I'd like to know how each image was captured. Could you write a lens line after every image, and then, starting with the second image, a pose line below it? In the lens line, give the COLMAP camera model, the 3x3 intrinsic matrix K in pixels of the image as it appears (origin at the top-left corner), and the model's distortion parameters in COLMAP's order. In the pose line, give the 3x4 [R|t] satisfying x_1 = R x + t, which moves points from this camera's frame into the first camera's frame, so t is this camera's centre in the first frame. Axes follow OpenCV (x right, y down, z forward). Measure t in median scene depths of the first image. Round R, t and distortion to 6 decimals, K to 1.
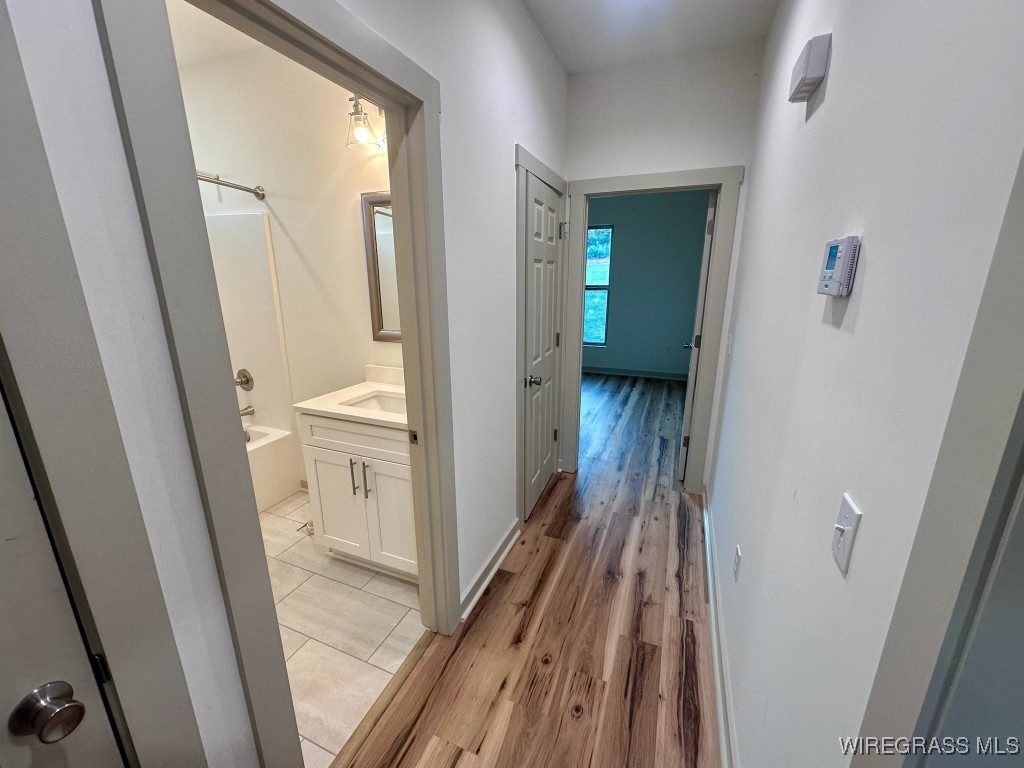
lens RADIAL K [[413.2, 0, 506.6], [0, 413.2, 383.1], [0, 0, 1]] dist [-0.001843, -0.000035]
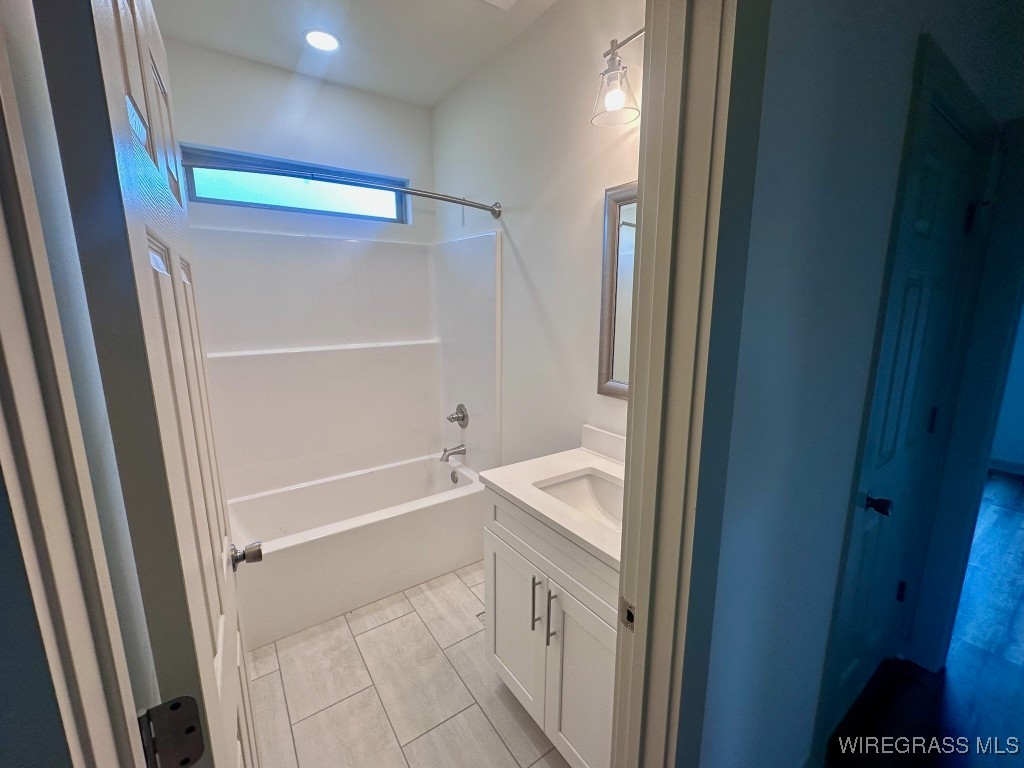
lens RADIAL K [[423.1, 0, 509.9], [0, 423.1, 386.4], [0, 0, 1]] dist [0.000324, 0.000059]
pose [[0.844126, 0.103763, -0.526008, -0.068716], [-0.136585, 0.990342, -0.023828, -0.078763], [0.518455, 0.091958, 0.850146, 0.306421]]
